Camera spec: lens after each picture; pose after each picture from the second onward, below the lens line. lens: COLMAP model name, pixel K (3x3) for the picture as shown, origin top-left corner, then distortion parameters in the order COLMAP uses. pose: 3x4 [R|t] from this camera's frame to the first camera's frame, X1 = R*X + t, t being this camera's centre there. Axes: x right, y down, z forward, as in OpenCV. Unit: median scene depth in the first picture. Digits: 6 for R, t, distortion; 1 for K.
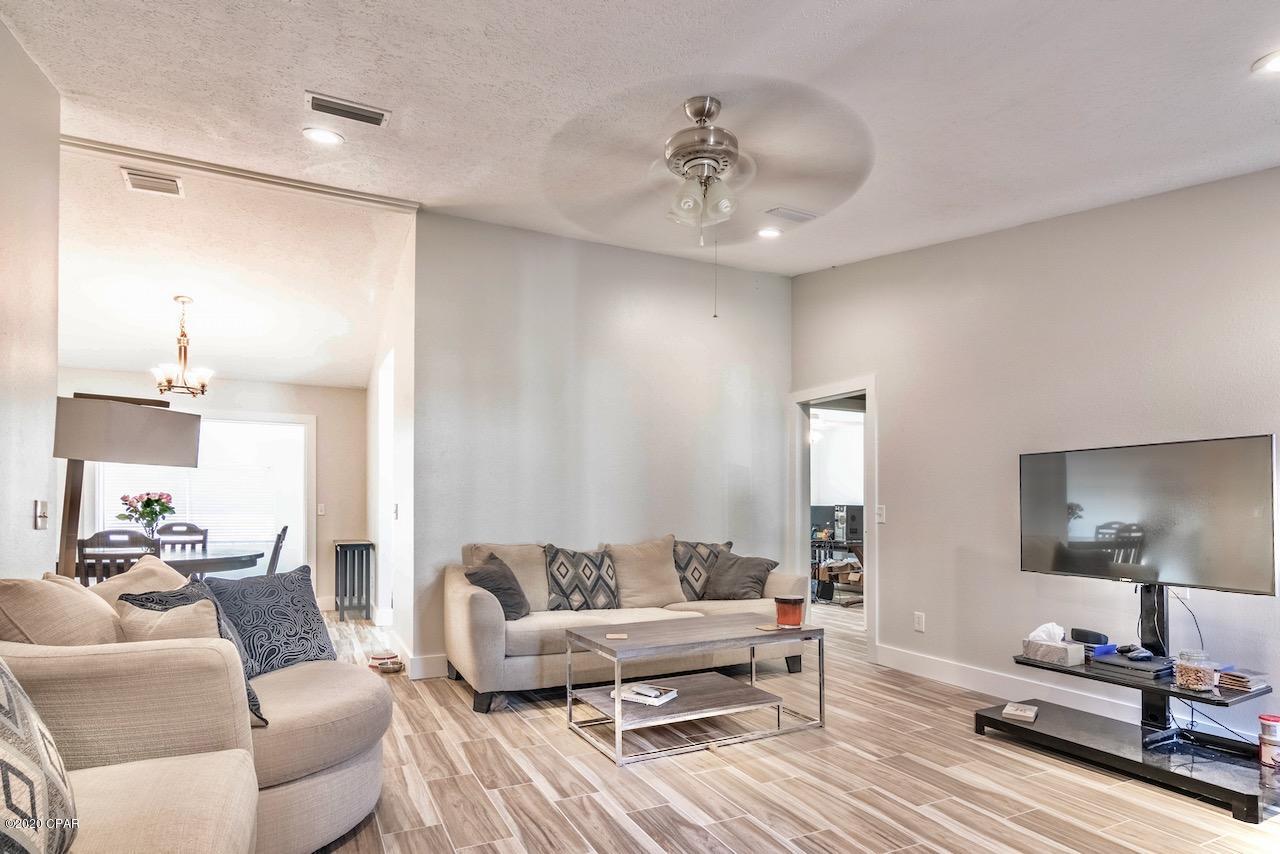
lens RADIAL K [[686.0, 0, 638.1], [0, 686.0, 519.1], [0, 0, 1]] dist [-0.000391, -0.000362]
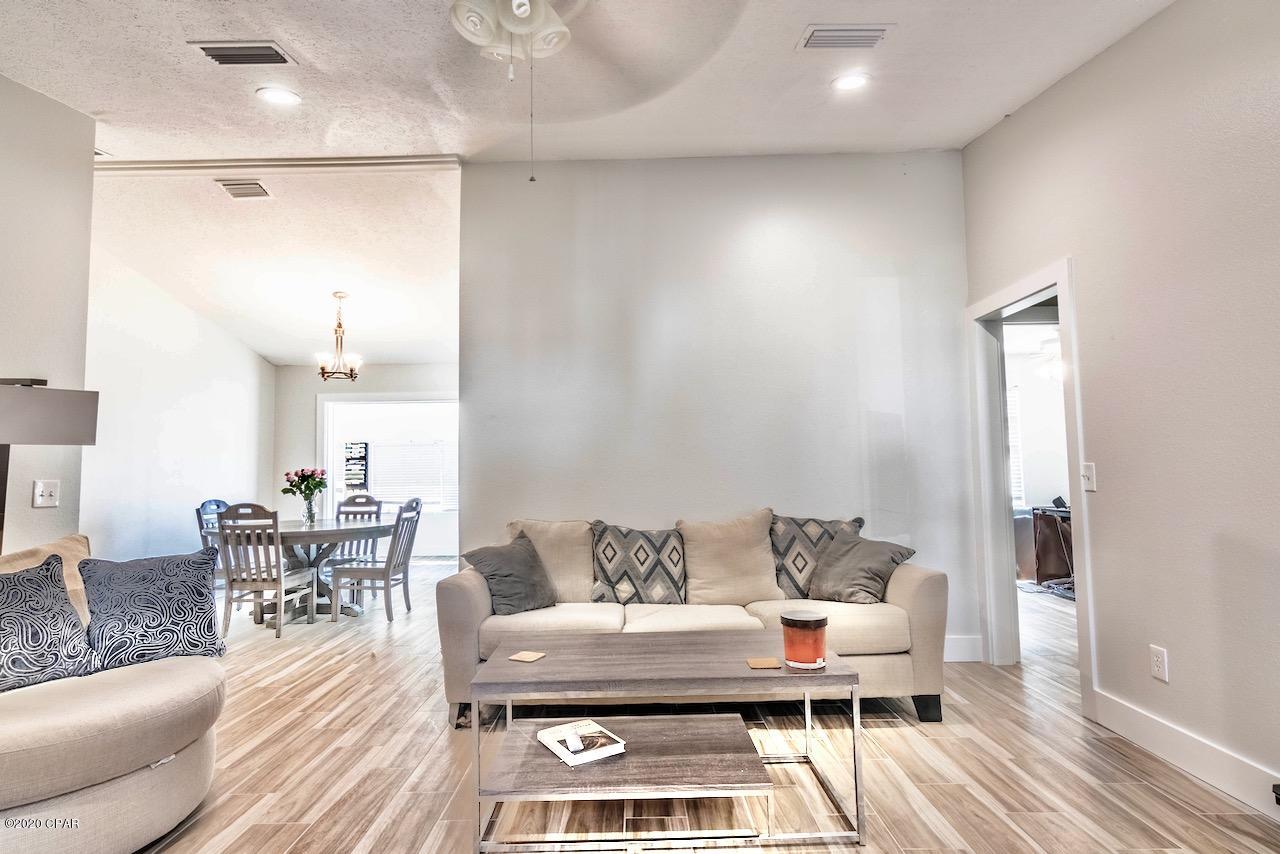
lens RADIAL K [[672.1, 0, 633.0], [0, 672.1, 444.5], [0, 0, 1]] dist [-0.000283, 0.000265]
pose [[0.892932, -0.039192, -0.448483, 0.271488], [0.012652, 0.997995, -0.062023, -0.003942], [0.450014, 0.049709, 0.891637, 0.283648]]
